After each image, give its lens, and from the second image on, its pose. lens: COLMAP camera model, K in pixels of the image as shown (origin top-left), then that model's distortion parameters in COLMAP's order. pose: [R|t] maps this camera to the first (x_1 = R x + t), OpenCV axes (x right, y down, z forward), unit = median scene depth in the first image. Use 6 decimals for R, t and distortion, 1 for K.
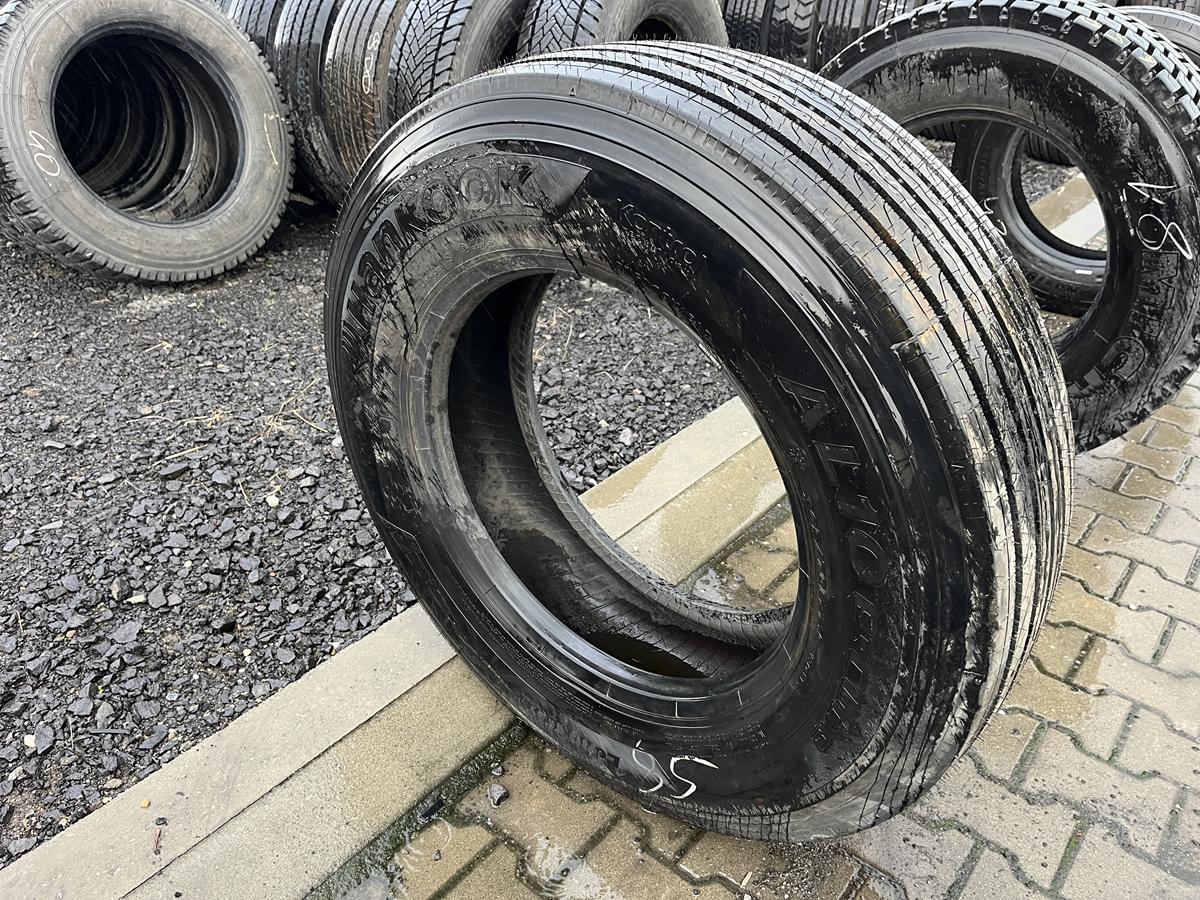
lens RADIAL K [[909.8, 0, 605.3], [0, 909.8, 436.0], [0, 0, 1]] dist [0.073504, -0.109459]
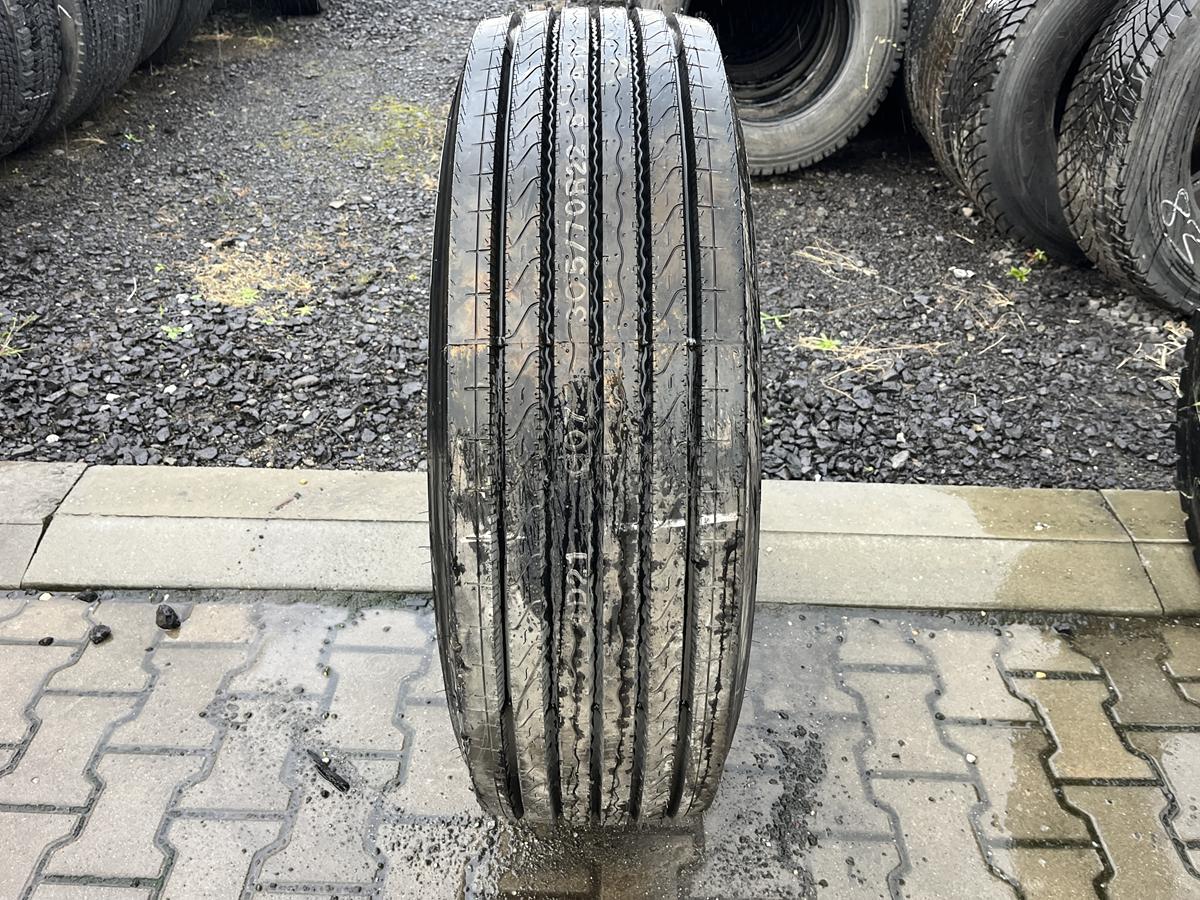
lens RADIAL K [[909.8, 0, 597.2], [0, 909.8, 434.7], [0, 0, 1]] dist [0.073504, -0.109459]
pose [[0.627988, 0.453434, -0.632478, 0.488606], [-0.400322, 0.885167, 0.237111, -0.141729], [0.667363, 0.104293, 0.737394, 0.169222]]
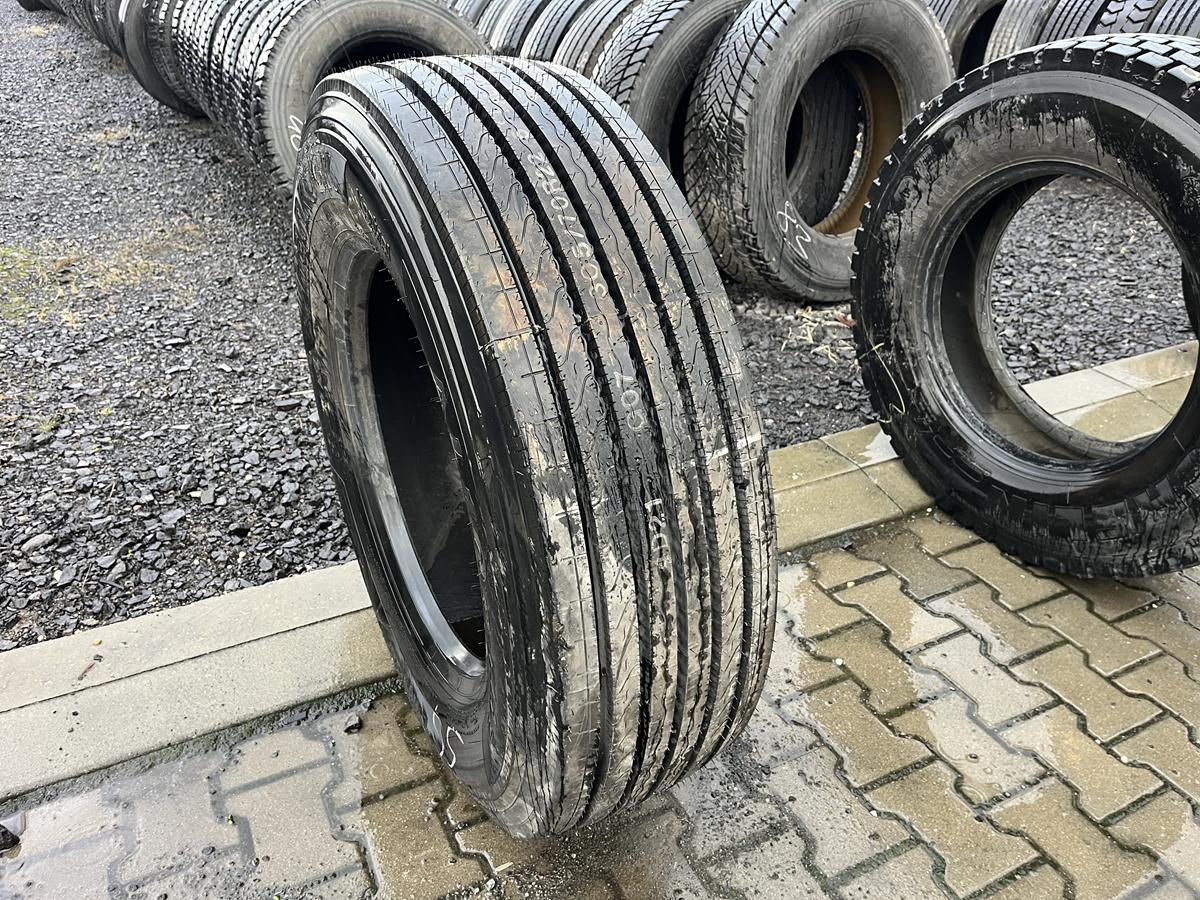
lens RADIAL K [[909.8, 0, 600.5], [0, 909.8, 440.3], [0, 0, 1]] dist [0.073504, -0.109459]
pose [[0.919669, 0.192615, -0.342211, 0.364161], [-0.199977, 0.979701, 0.014006, -0.016121], [0.337962, 0.055553, 0.939519, 0.030159]]
